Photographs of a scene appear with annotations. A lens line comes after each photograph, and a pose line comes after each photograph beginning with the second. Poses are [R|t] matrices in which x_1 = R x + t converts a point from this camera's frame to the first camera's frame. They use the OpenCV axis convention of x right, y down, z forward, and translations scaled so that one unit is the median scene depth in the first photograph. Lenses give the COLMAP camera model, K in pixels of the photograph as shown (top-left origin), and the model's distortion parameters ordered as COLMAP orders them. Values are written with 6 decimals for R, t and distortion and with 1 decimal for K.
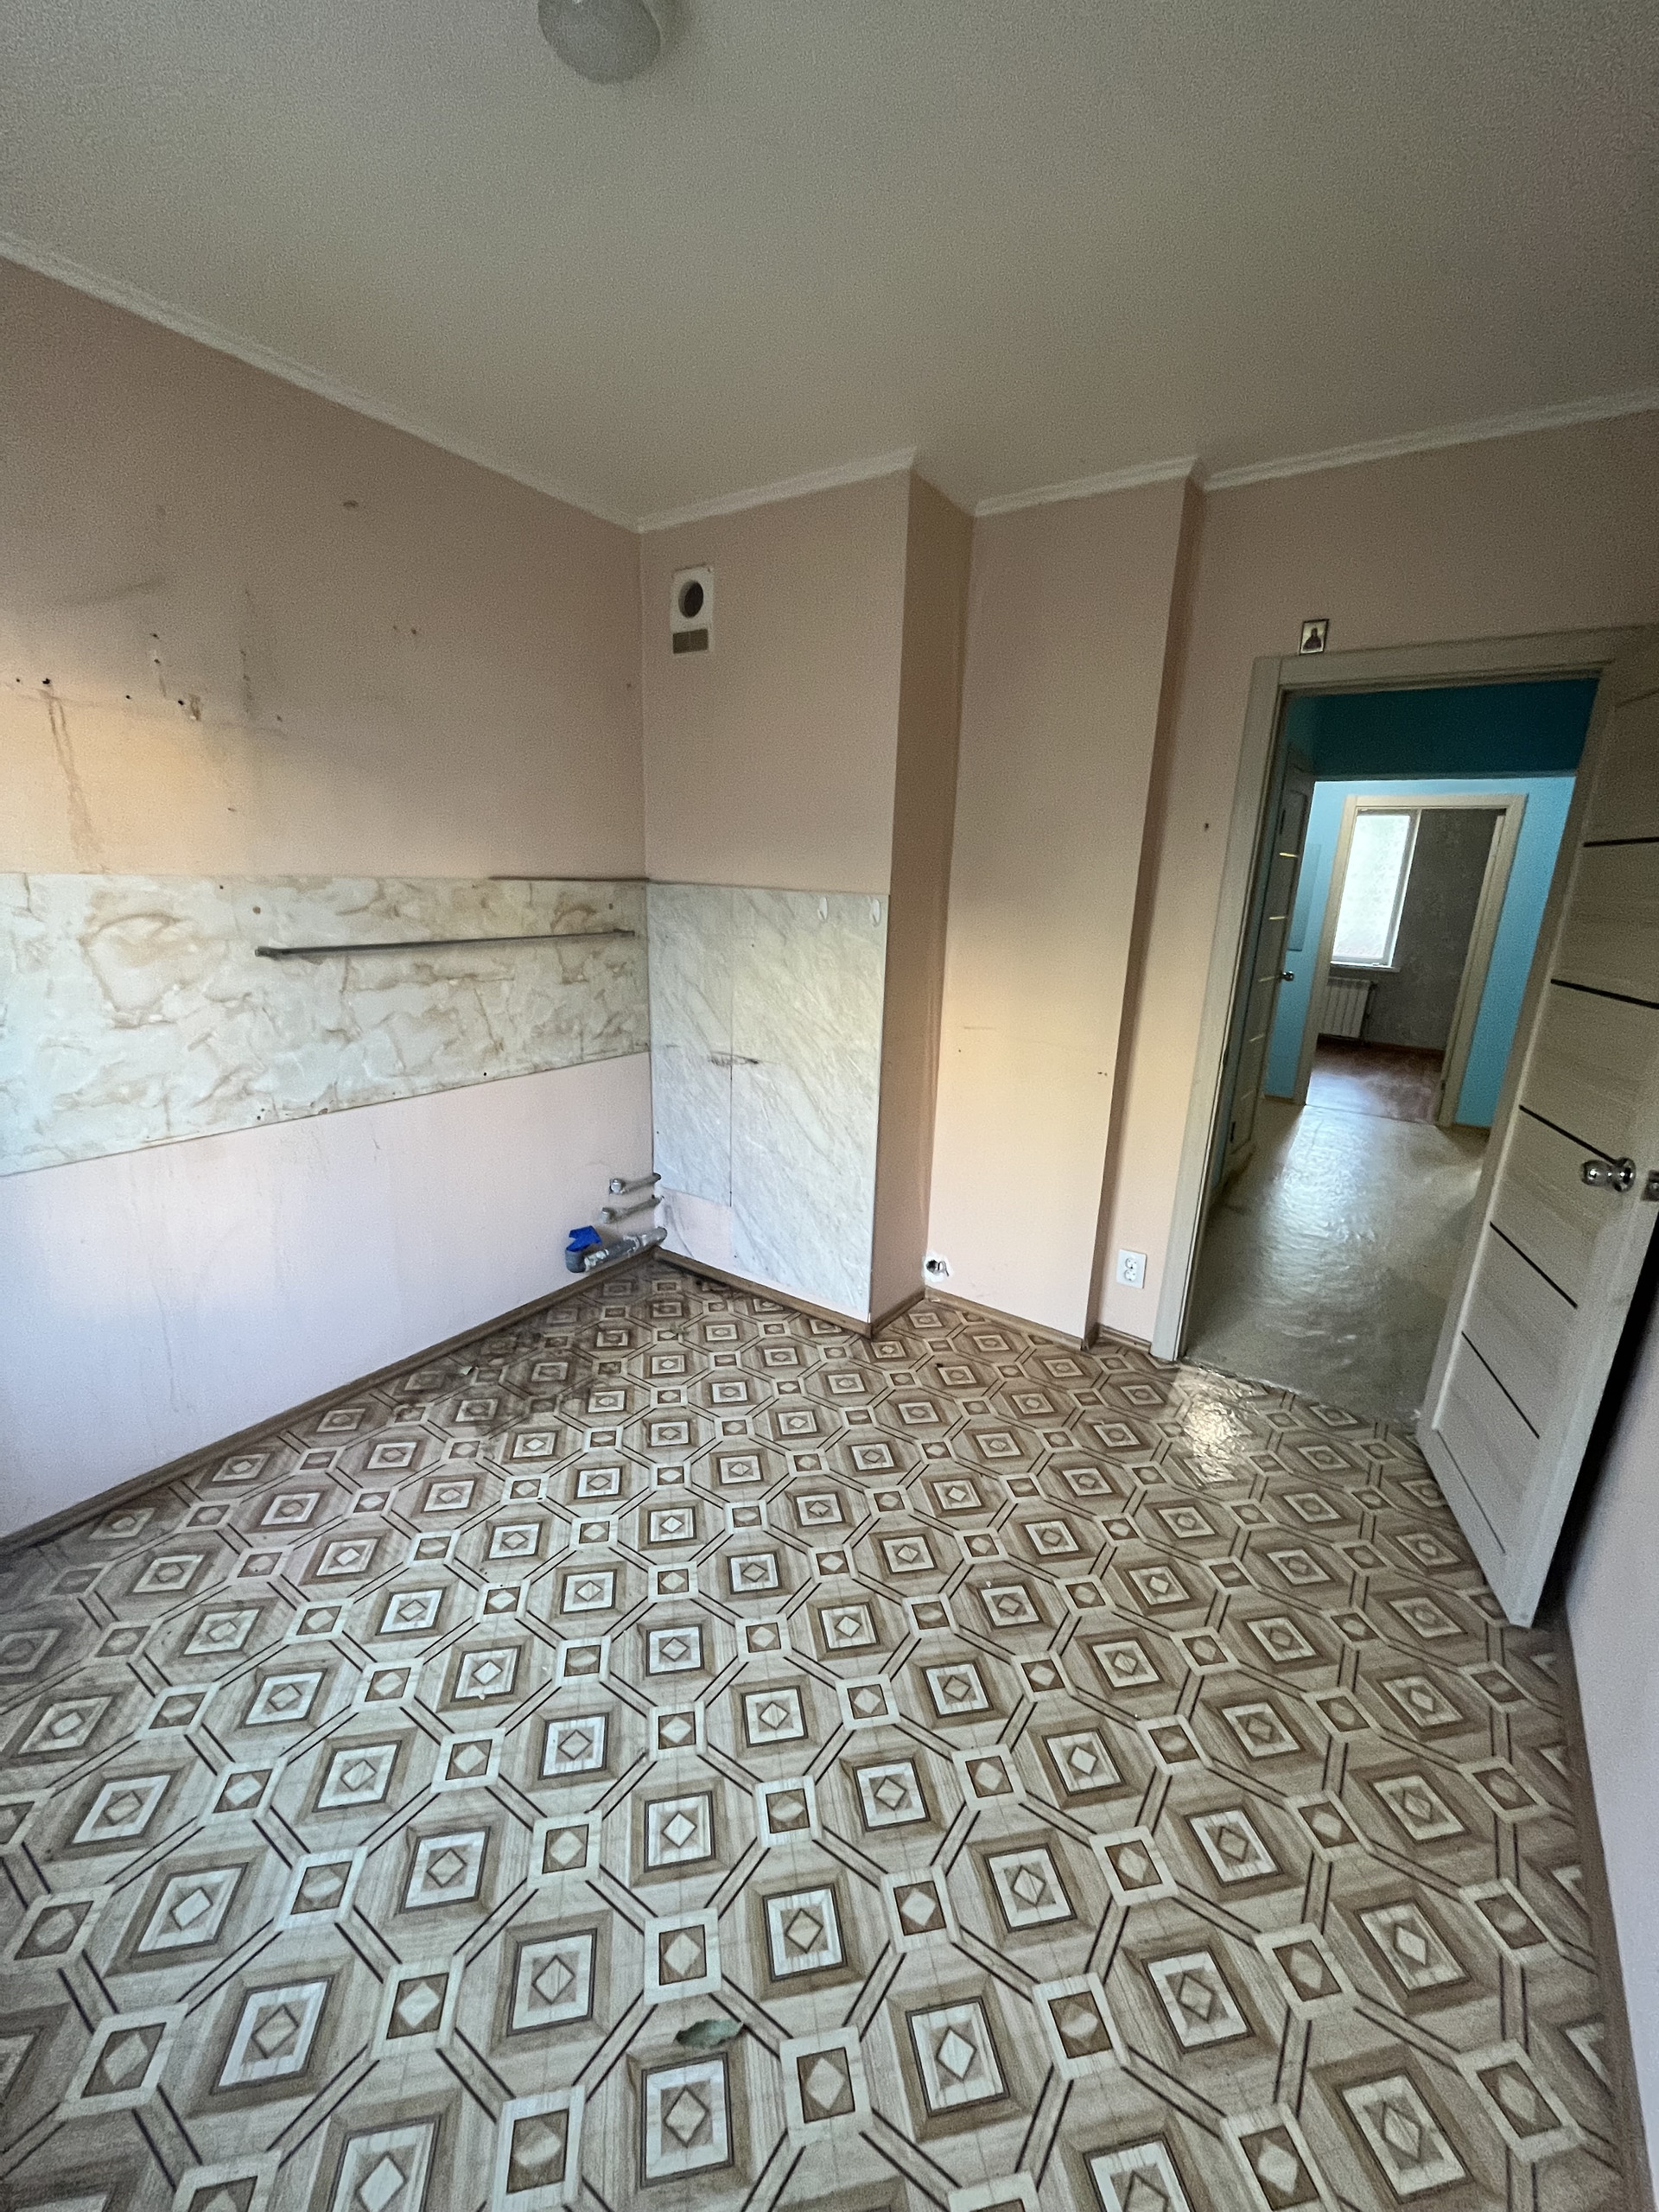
lens RADIAL K [[895.9, 0, 824.8], [0, 895.9, 1111.2], [0, 0, 1]] dist [-0.000291, 0.000002]
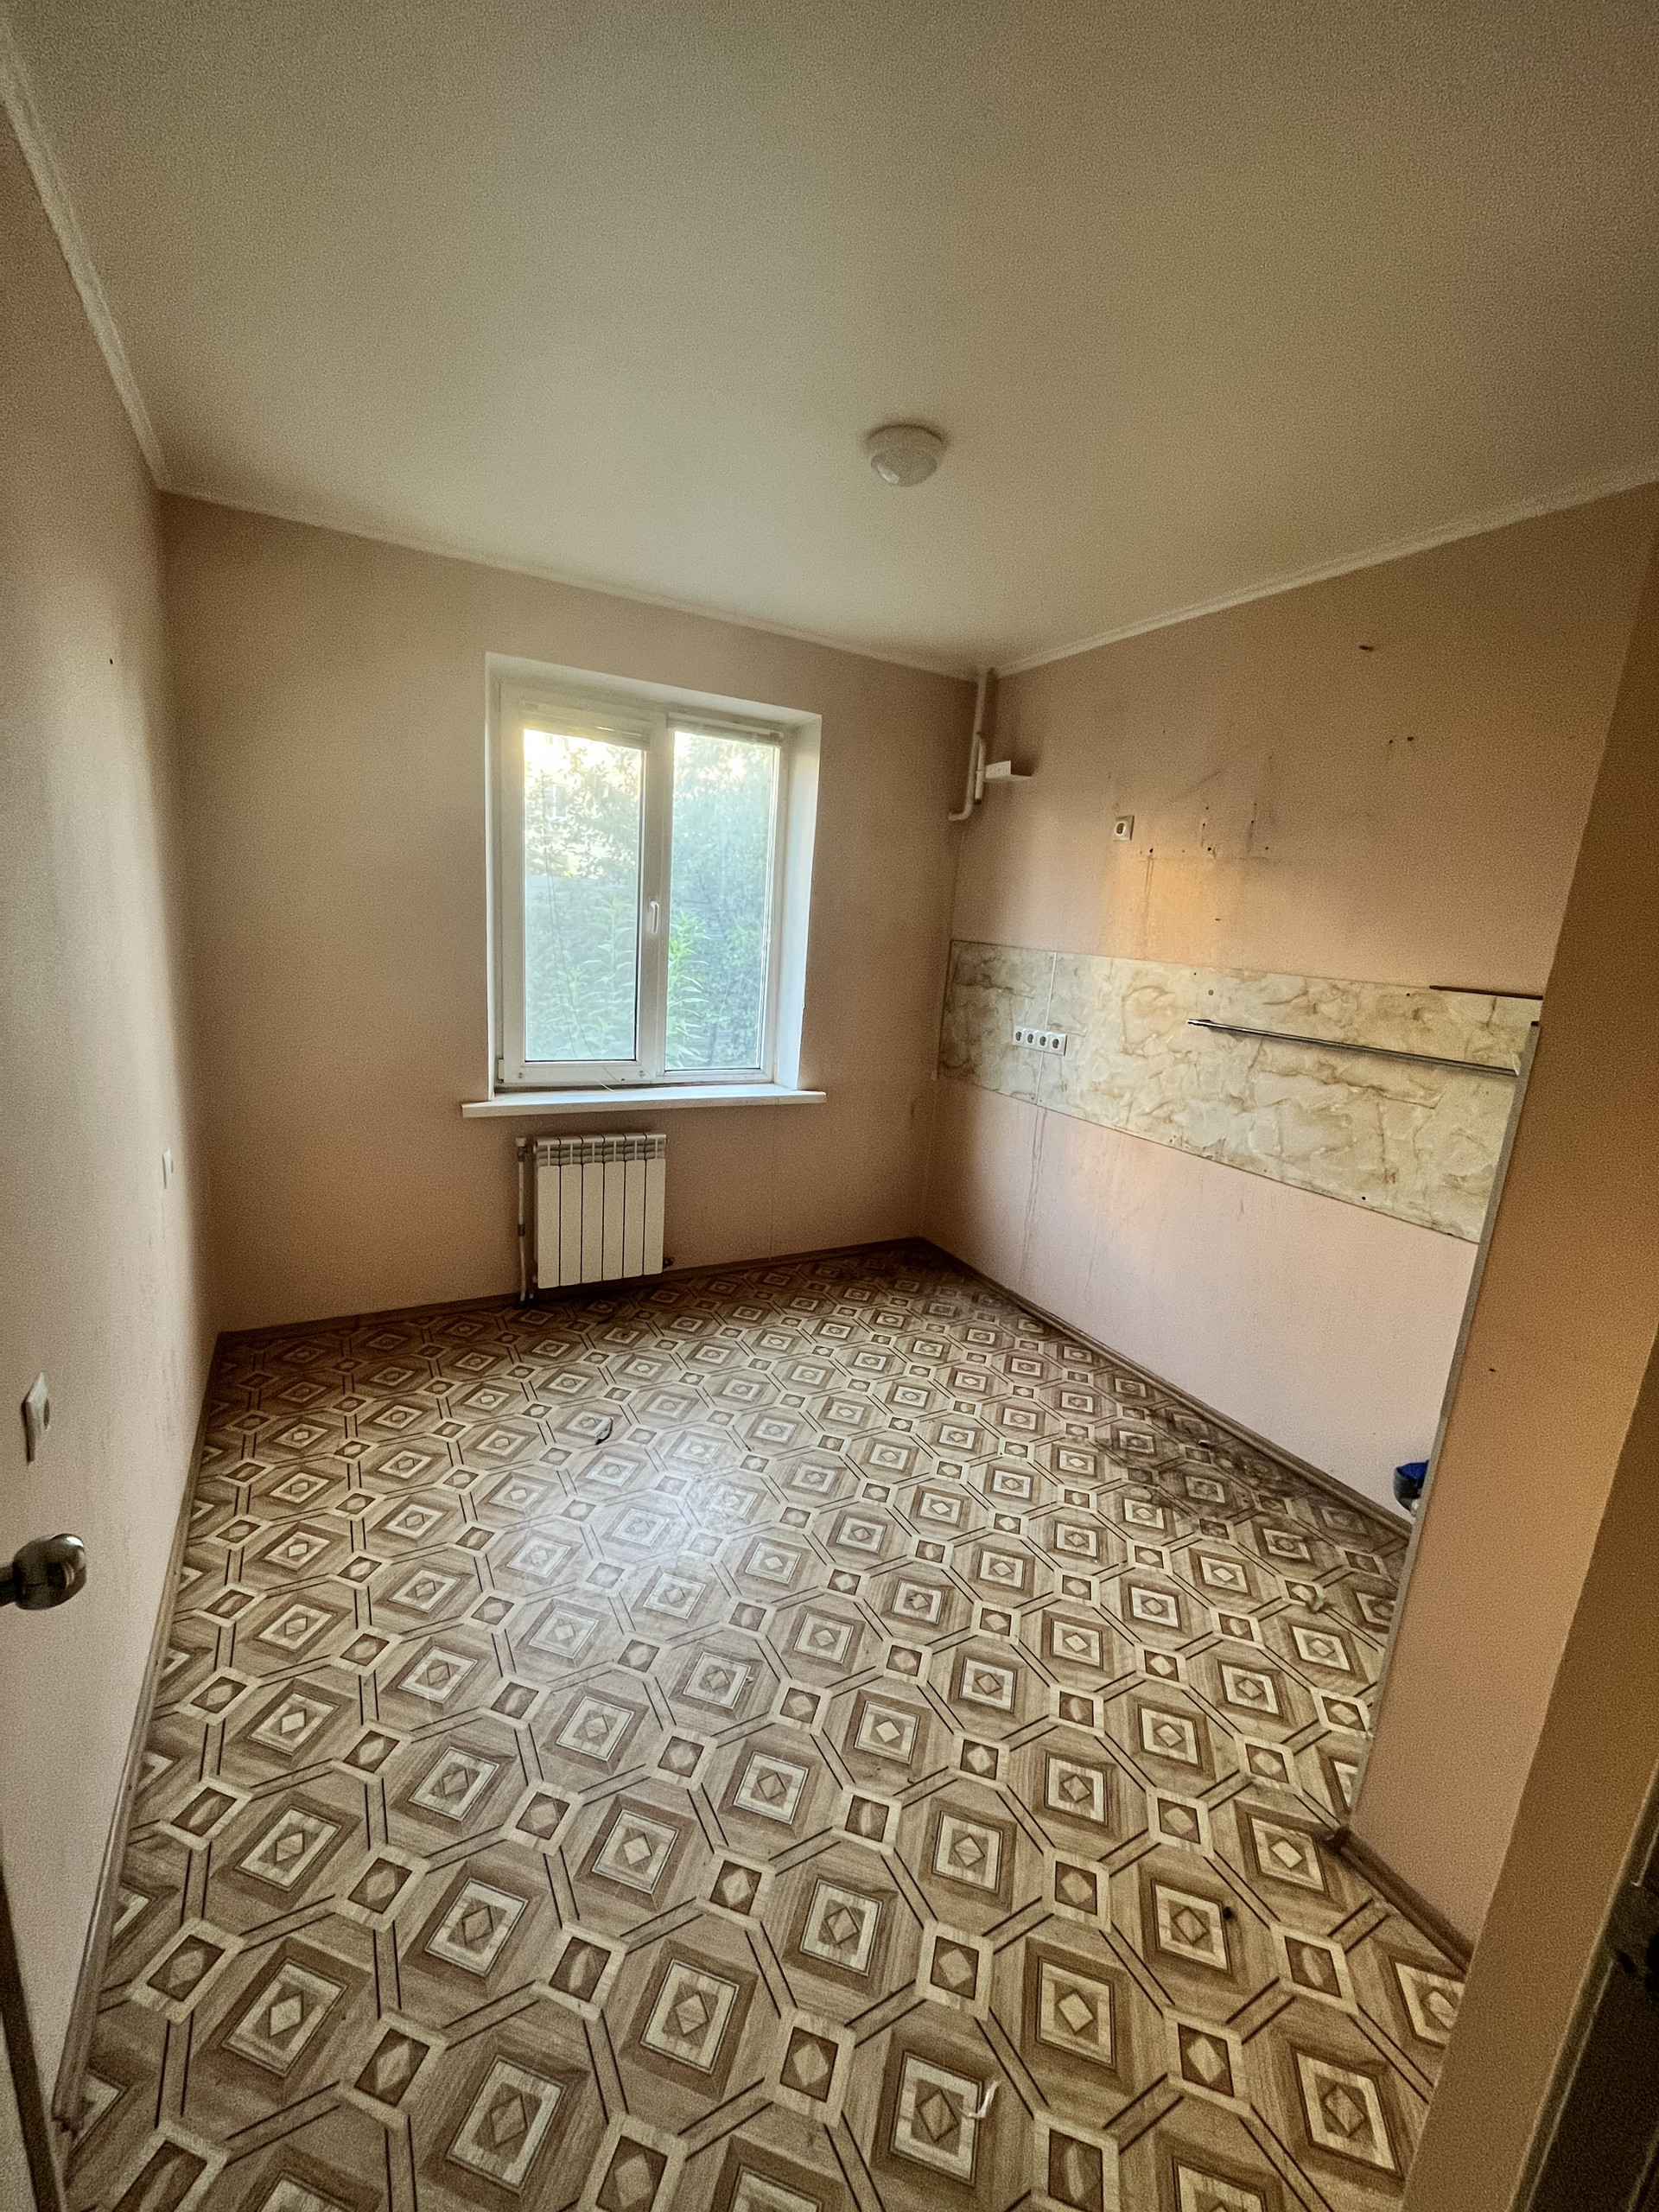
lens RADIAL K [[895.9, 0, 824.8], [0, 895.9, 1111.2], [0, 0, 1]] dist [-0.000291, 0.000002]
pose [[-0.443595, 0.125042, -0.887462, 0.756564], [-0.315212, 0.905186, 0.285097, -0.242236], [0.838967, 0.406206, -0.362121, 0.985589]]
